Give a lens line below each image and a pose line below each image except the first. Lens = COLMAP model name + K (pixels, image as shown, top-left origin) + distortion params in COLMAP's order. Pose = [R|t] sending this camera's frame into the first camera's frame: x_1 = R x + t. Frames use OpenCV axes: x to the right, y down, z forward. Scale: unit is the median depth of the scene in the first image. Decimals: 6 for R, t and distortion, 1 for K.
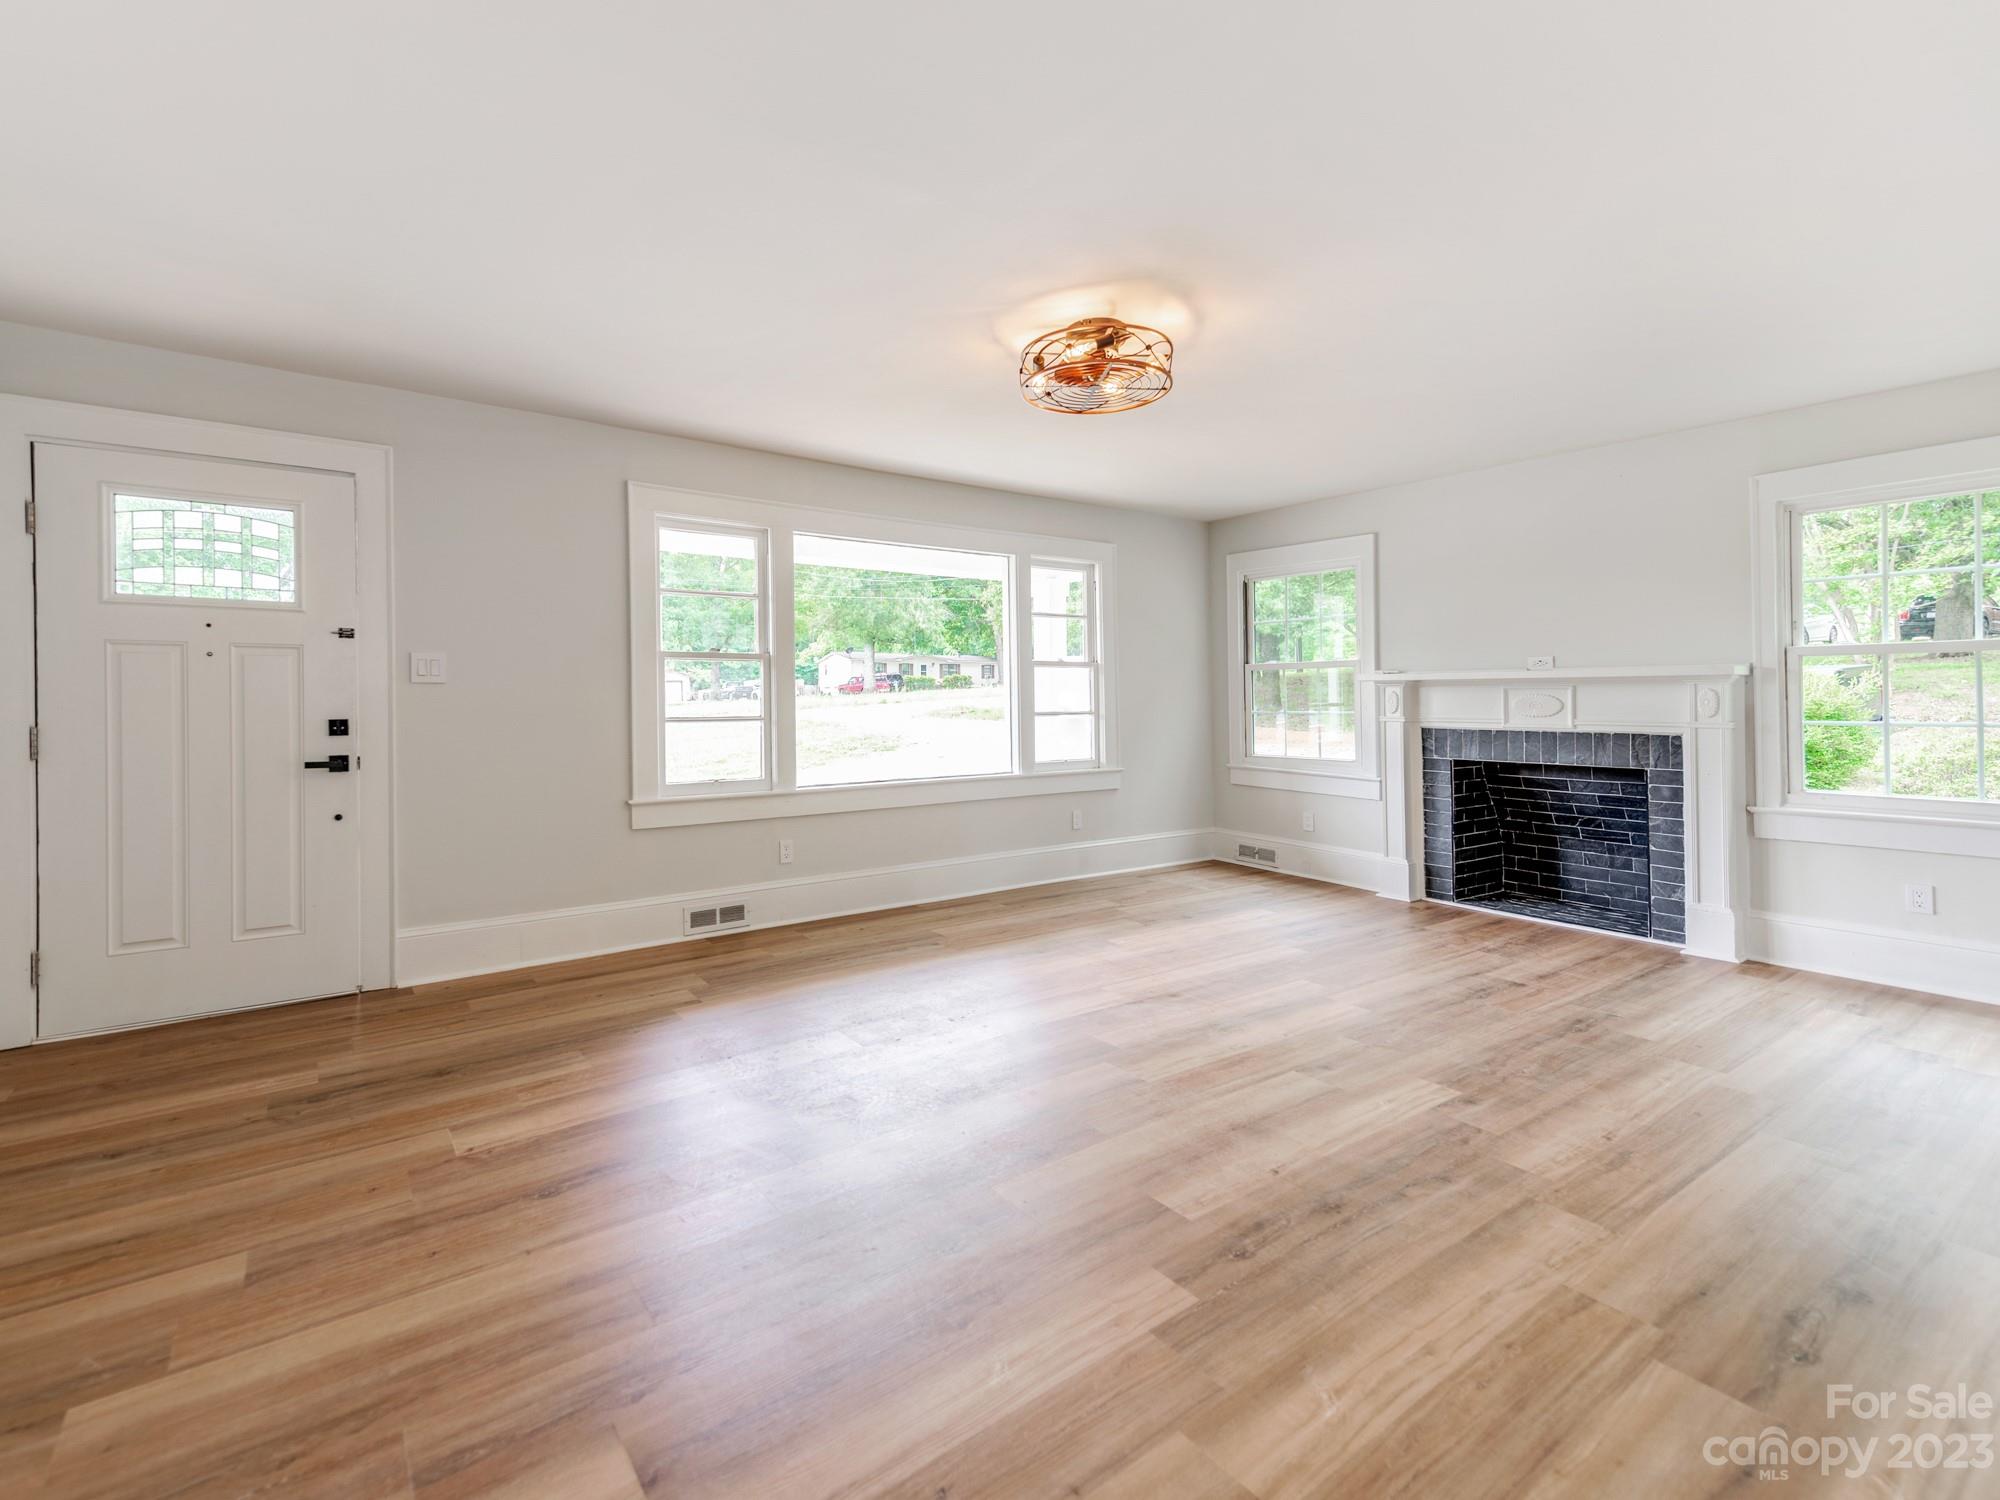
lens RADIAL K [[894.4, 0, 947.3], [0, 894.4, 704.5], [0, 0, 1]] dist [0.013814, -0.000155]
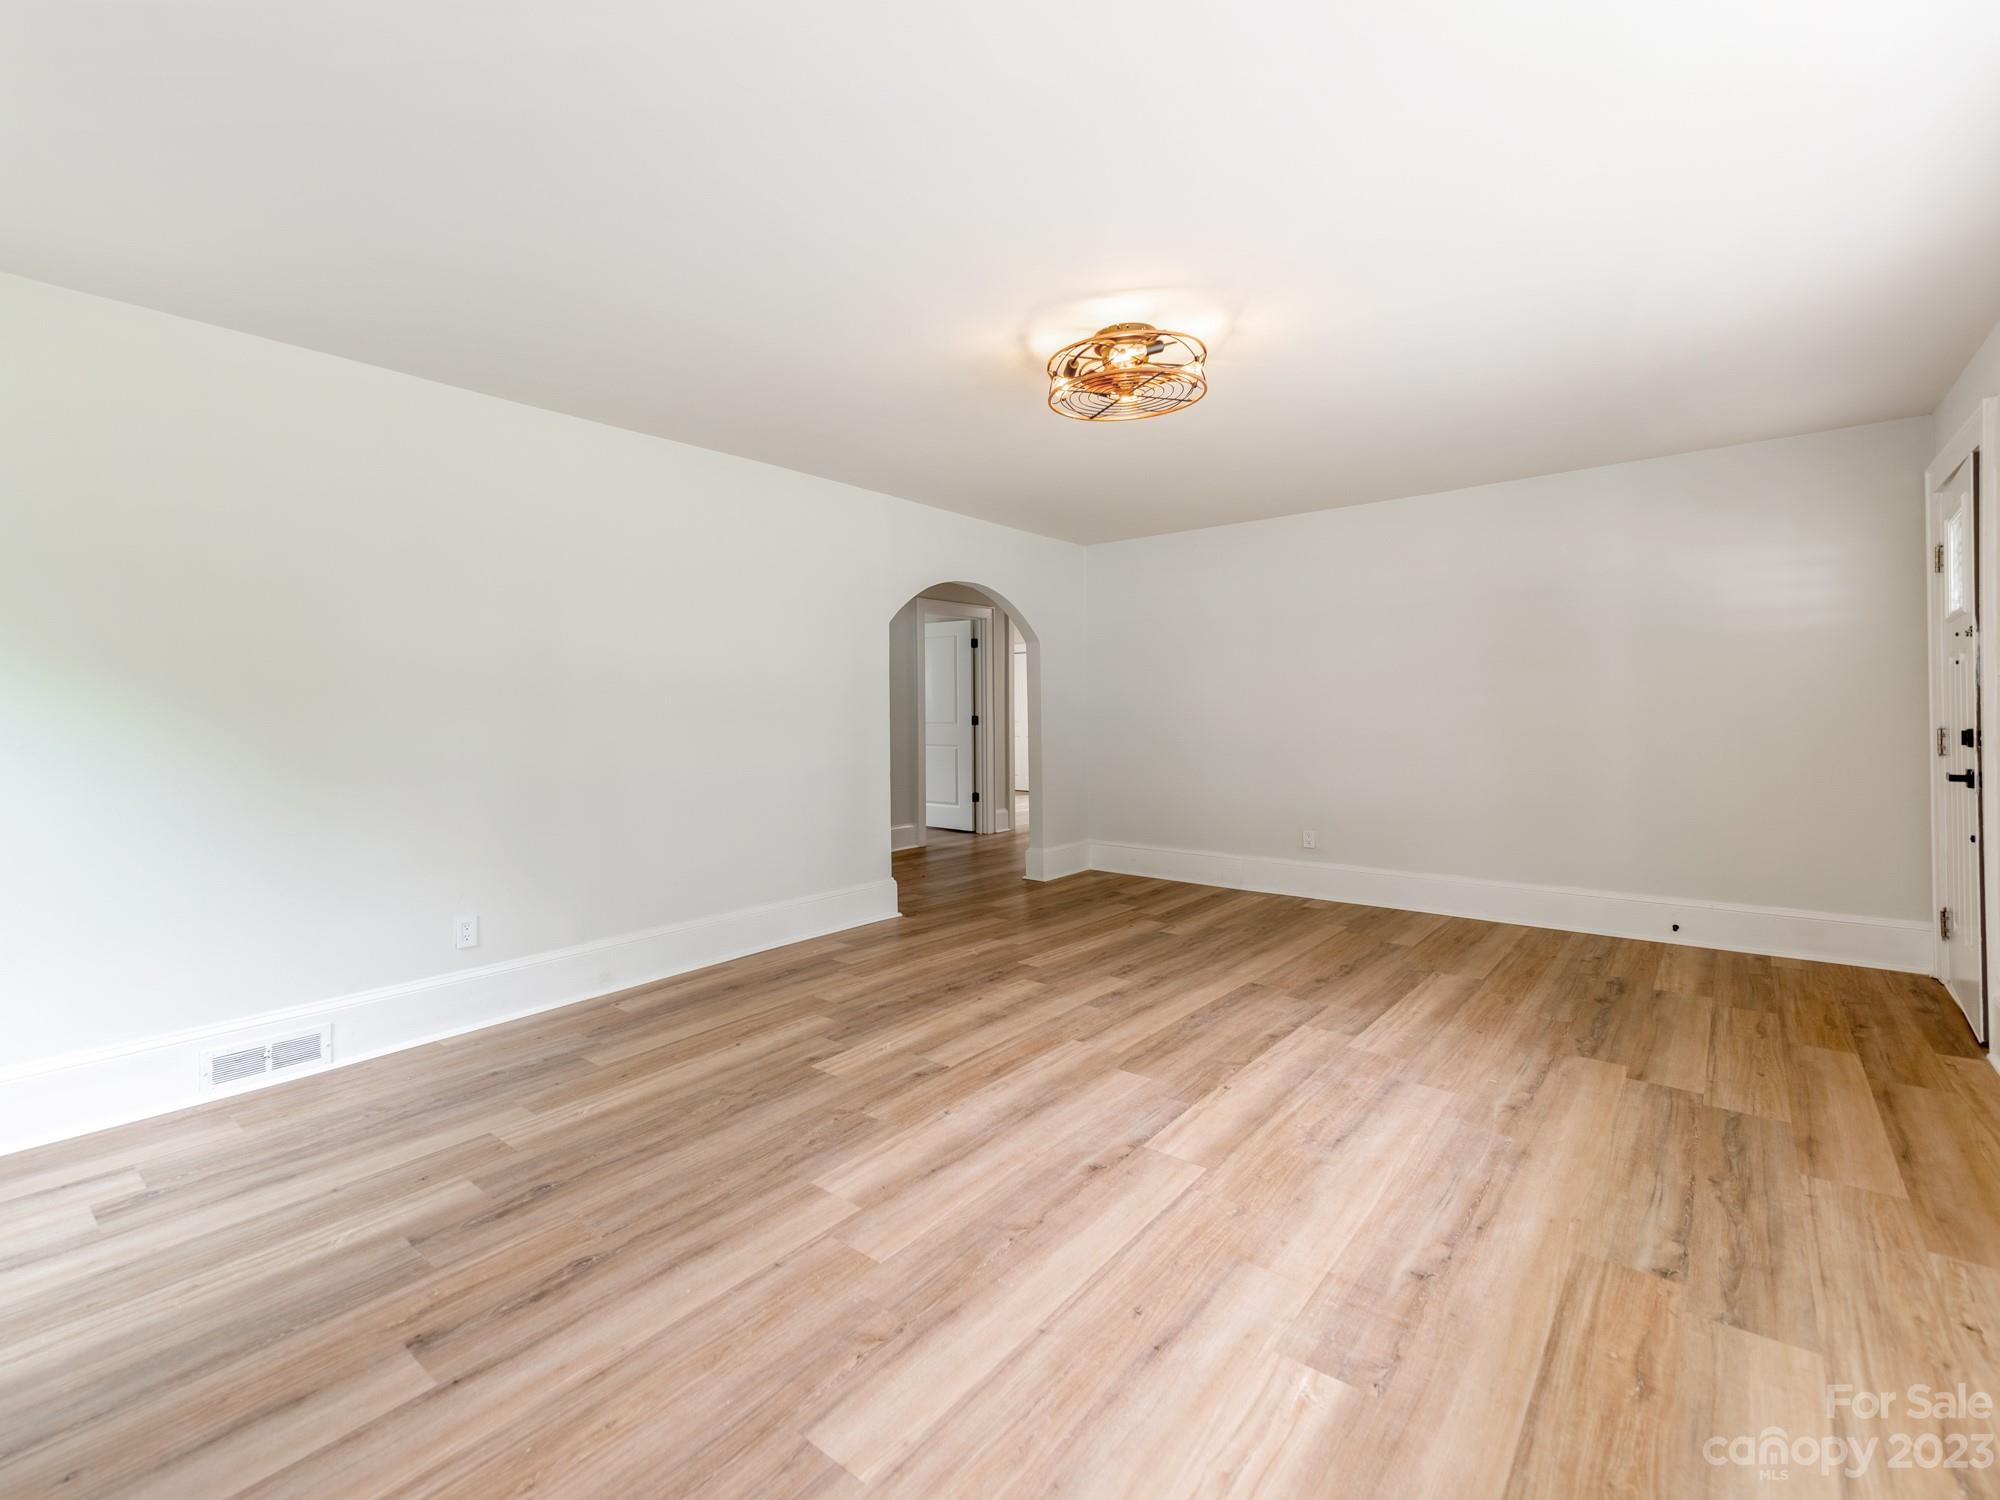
lens RADIAL K [[923.9, 0, 968.8], [0, 923.9, 703.1], [0, 0, 1]] dist [0.029503, -0.006530]
pose [[-0.961692, 0.005813, -0.274071, 0.691942], [0.006063, 0.999982, -0.000066, -0.018749], [0.274065, -0.001725, -0.961709, 2.150059]]
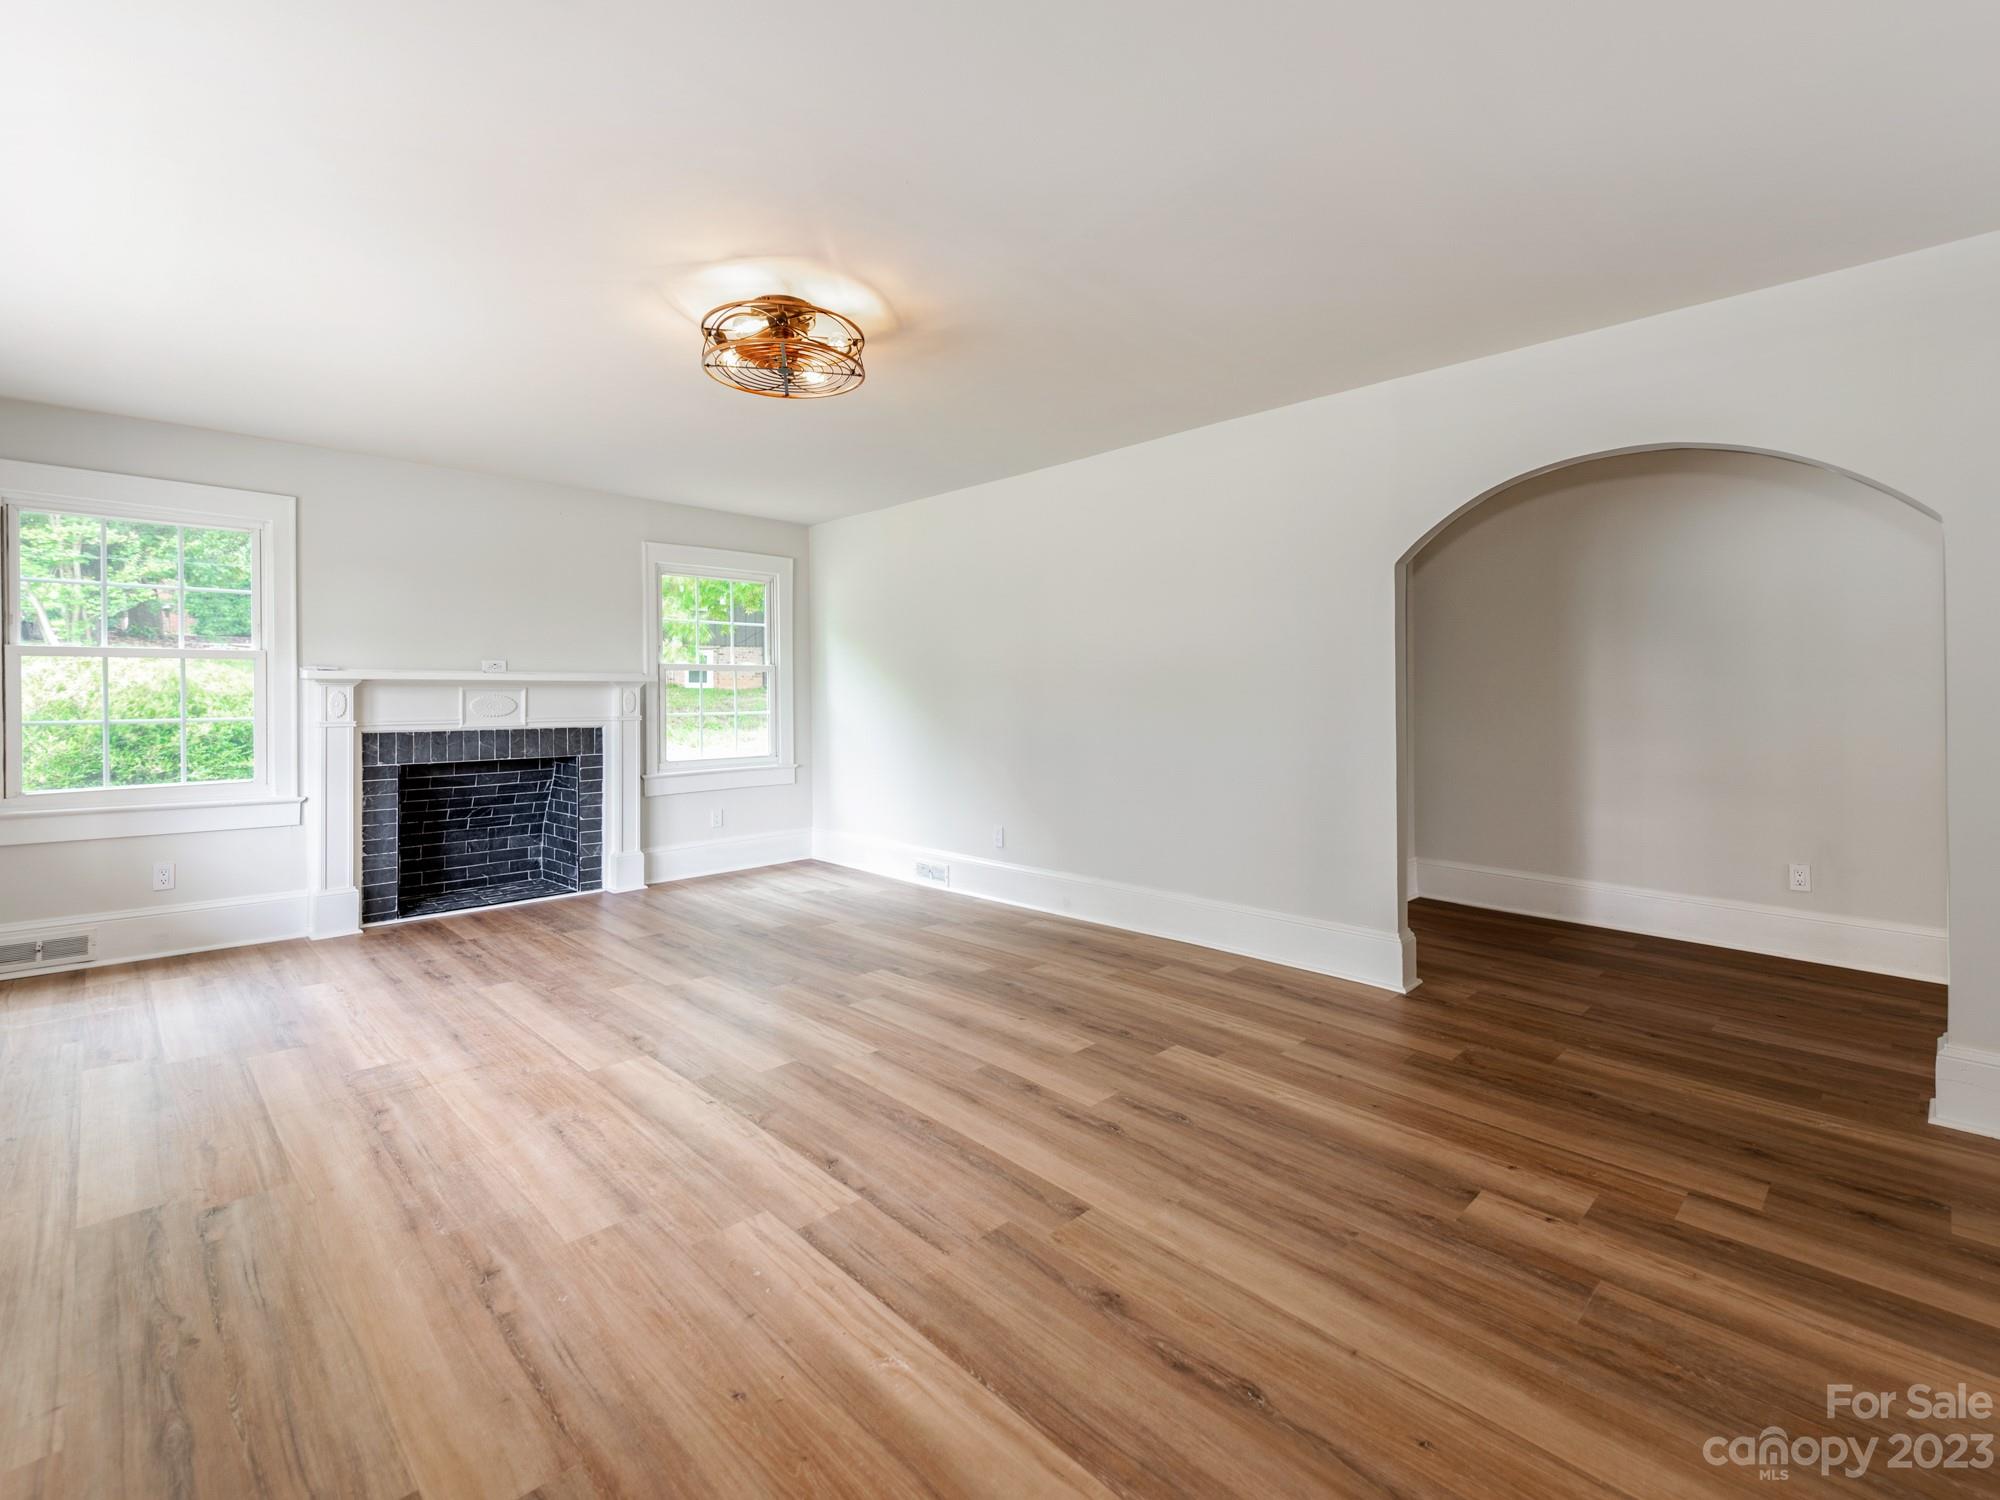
lens RADIAL K [[923.9, 0, 968.8], [0, 923.9, 703.1], [0, 0, 1]] dist [0.029503, -0.006530]
pose [[-0.140931, -0.009633, 0.989973, -0.920865], [0.011967, 0.999863, 0.011432, -0.014532], [-0.989947, 0.013459, -0.140796, 1.057518]]
